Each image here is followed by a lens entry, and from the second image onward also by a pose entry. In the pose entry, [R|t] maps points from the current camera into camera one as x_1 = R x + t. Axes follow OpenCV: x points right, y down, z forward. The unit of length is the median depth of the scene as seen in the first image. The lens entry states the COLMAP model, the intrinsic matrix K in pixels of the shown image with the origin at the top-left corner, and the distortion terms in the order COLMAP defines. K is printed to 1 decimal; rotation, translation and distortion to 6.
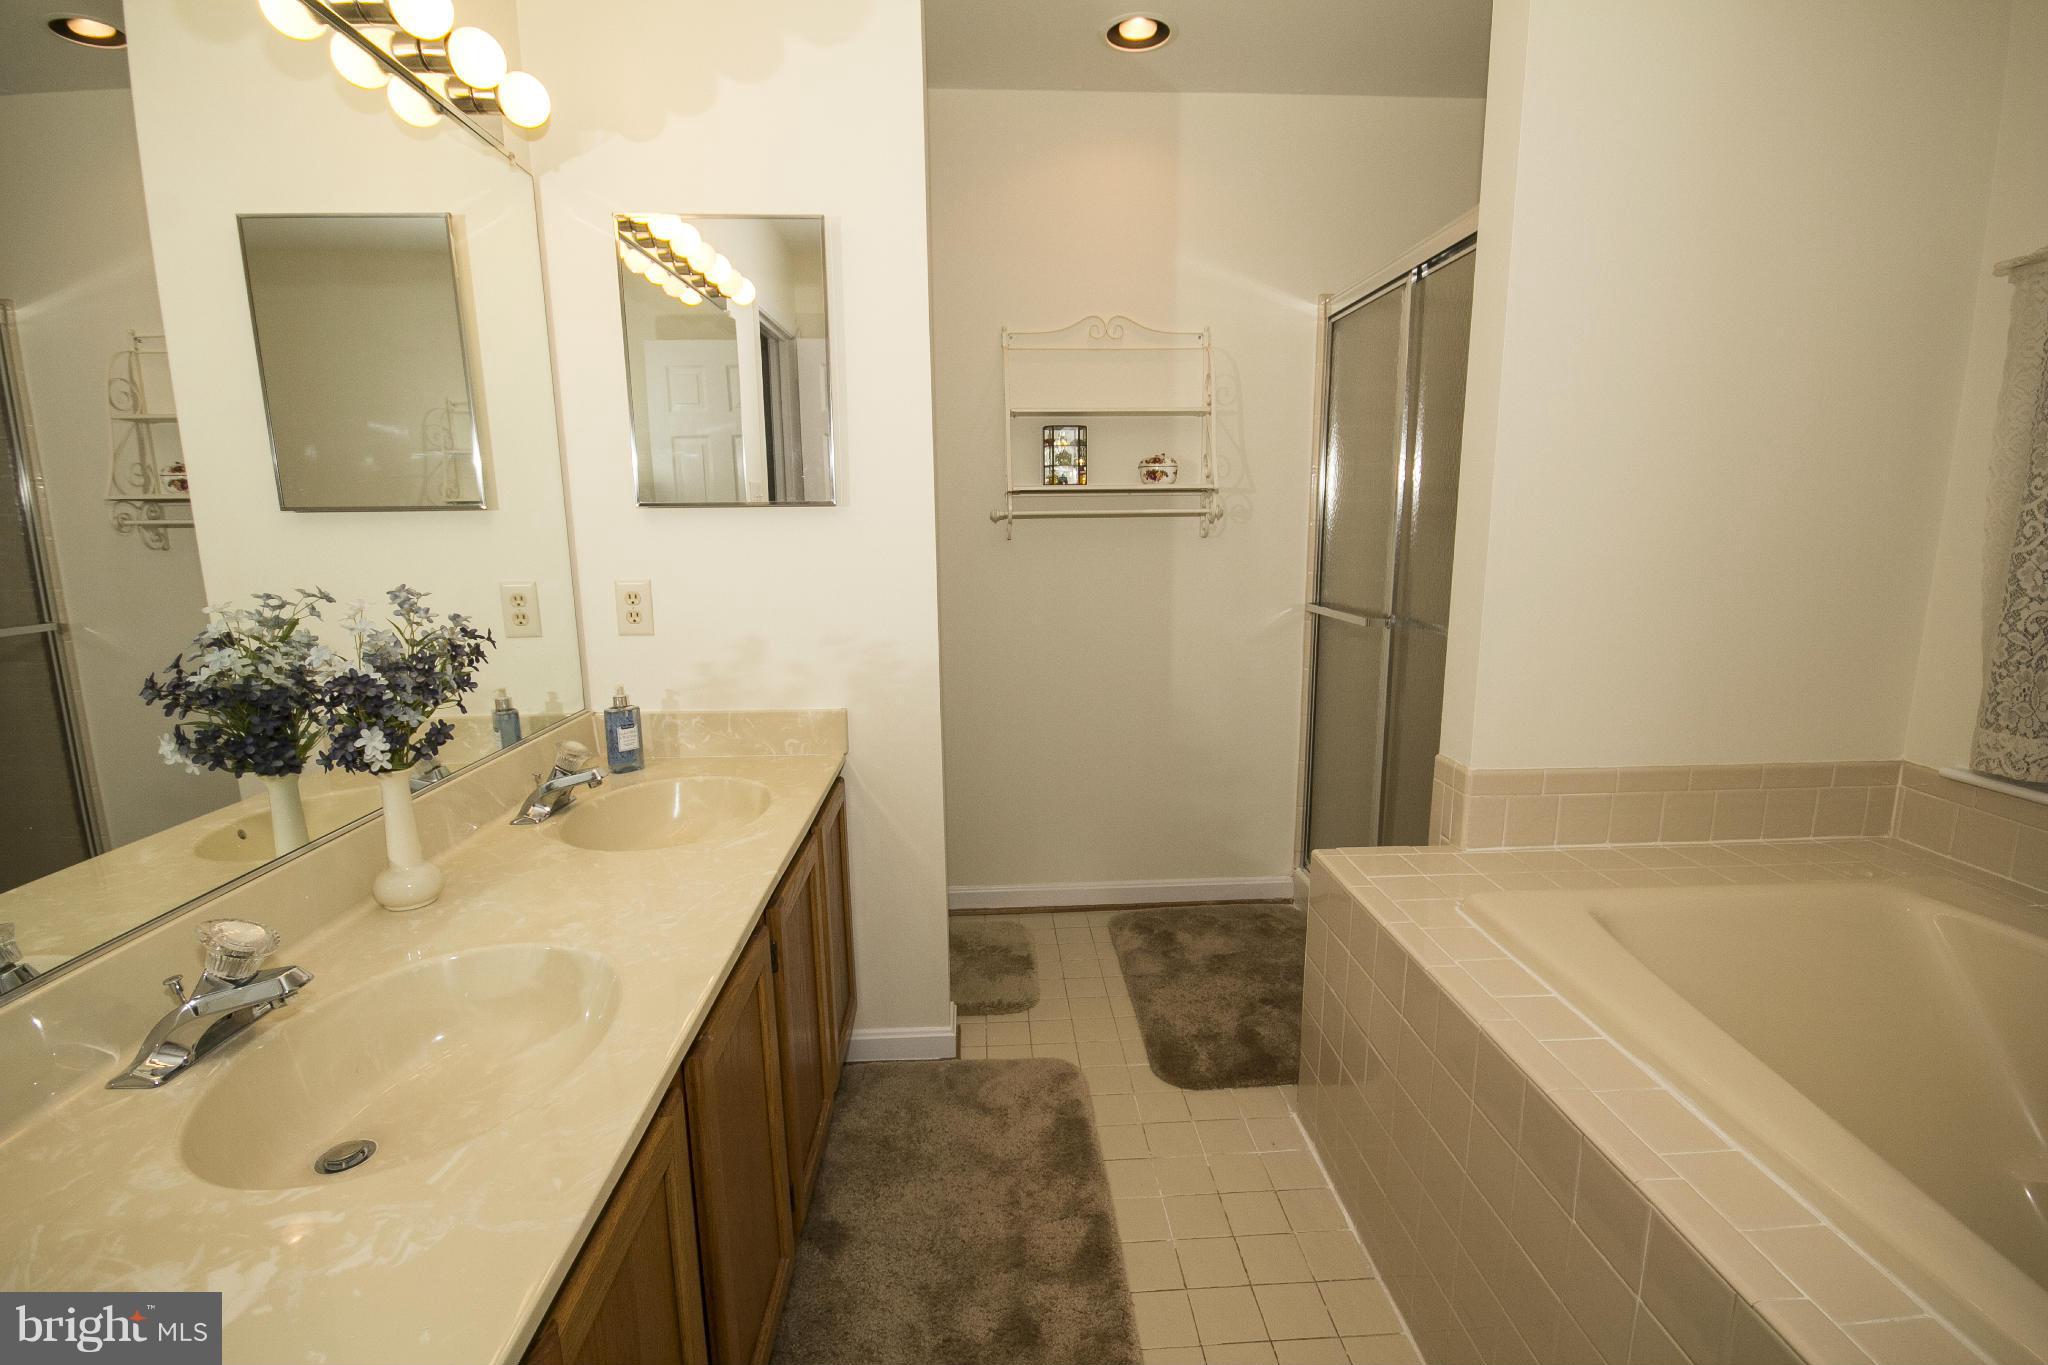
lens RADIAL K [[939.4, 0, 1028.8], [0, 939.4, 686.4], [0, 0, 1]] dist [-0.008555, -0.006734]
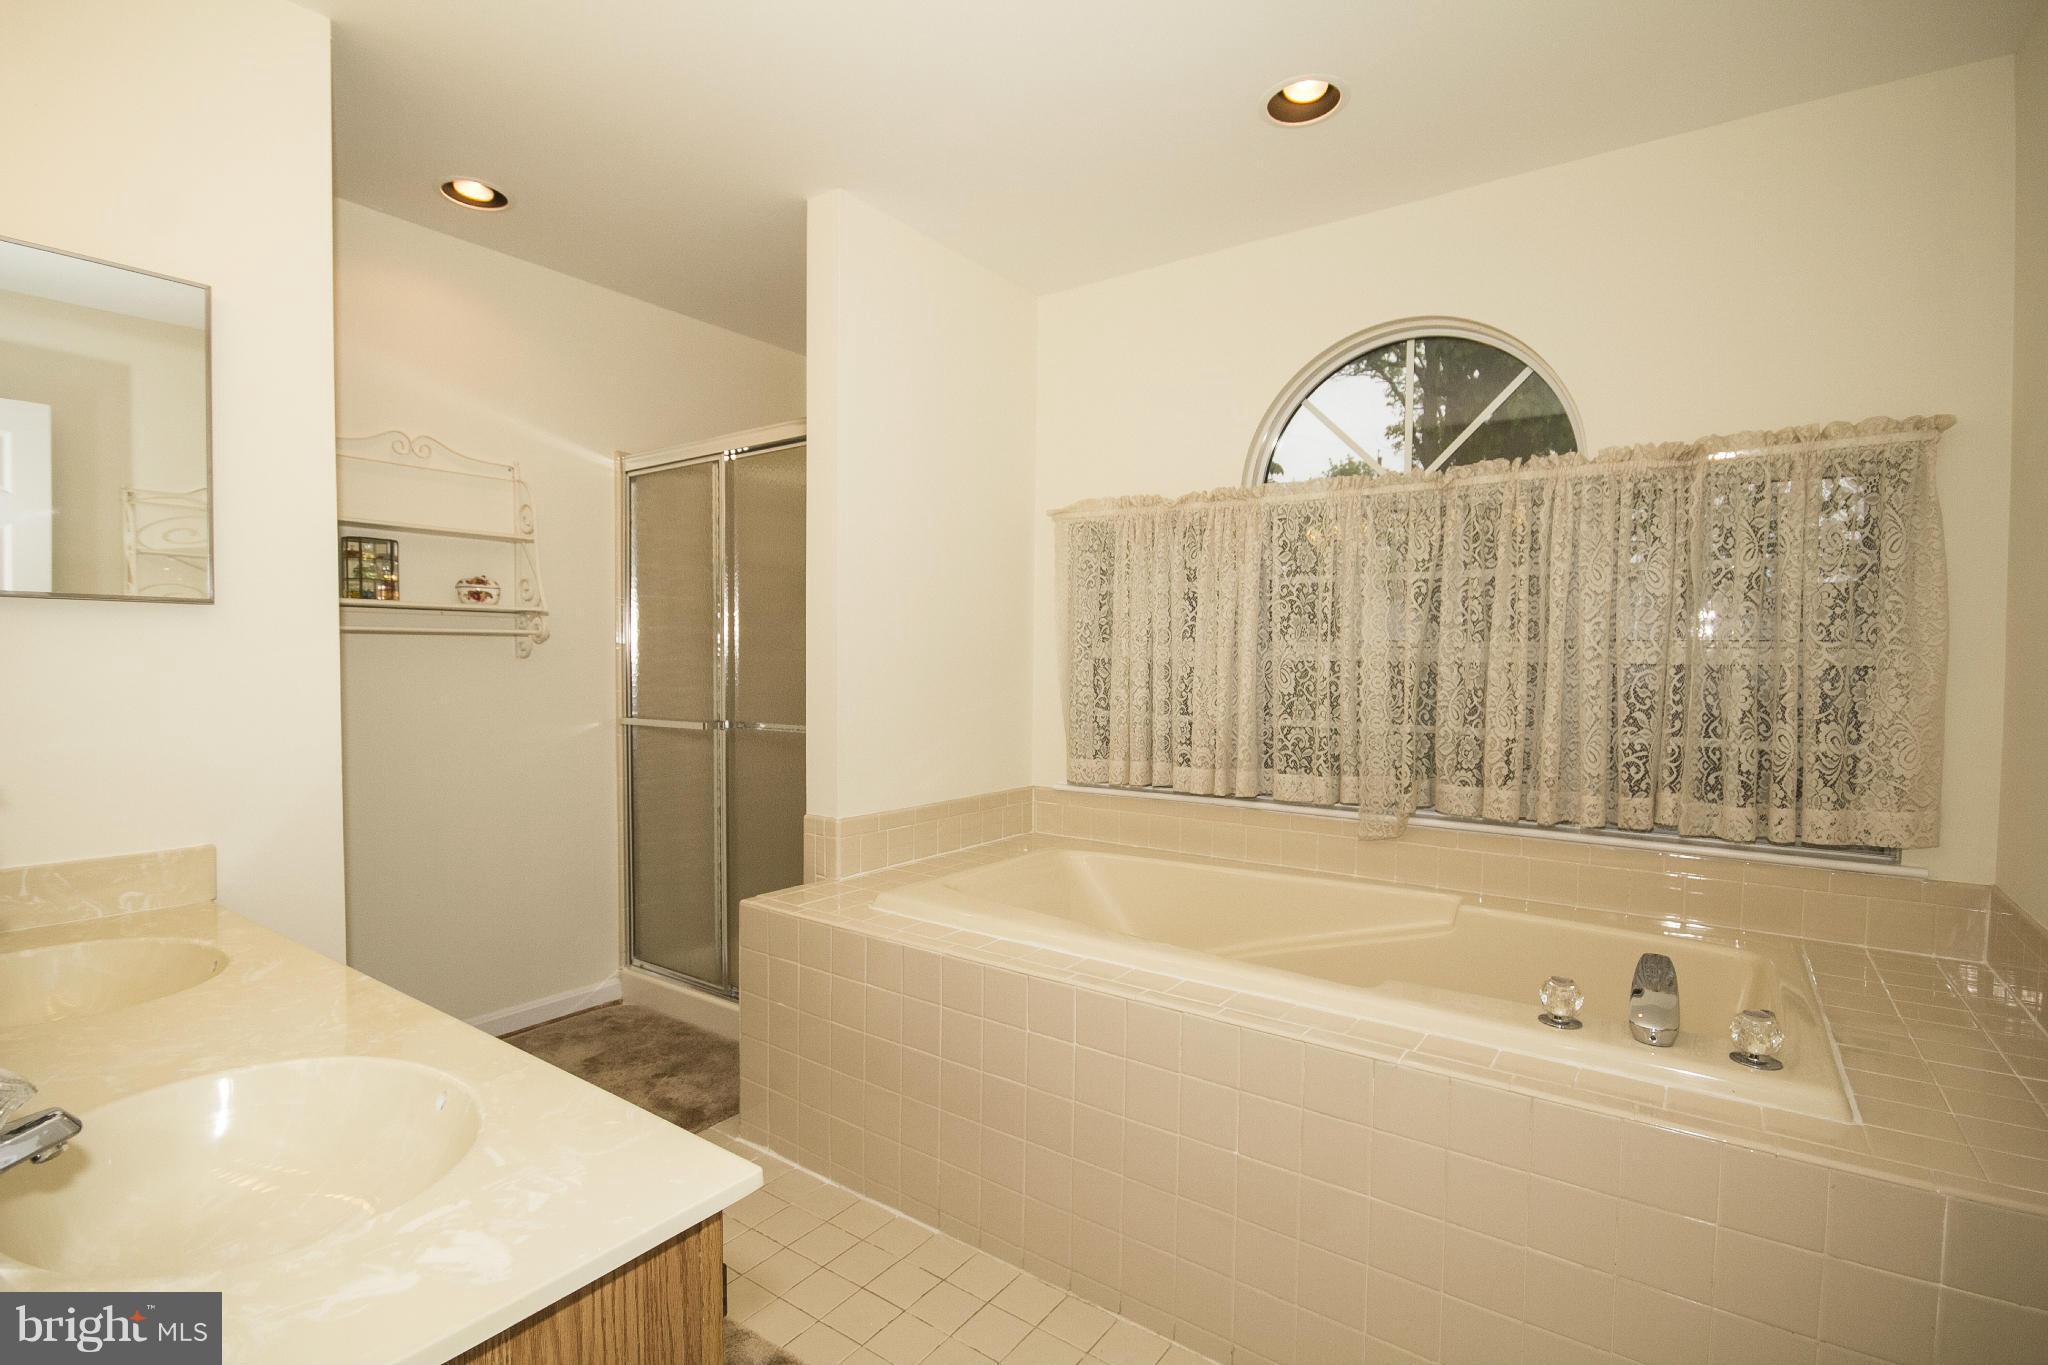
lens RADIAL K [[939.4, 0, 1024.4], [0, 939.4, 685.7], [0, 0, 1]] dist [-0.008555, -0.006734]
pose [[0.629708, -0.008974, 0.776780, -0.325002], [0.127968, 0.987471, -0.092332, 0.045304], [-0.766219, 0.157545, 0.622967, -0.072173]]
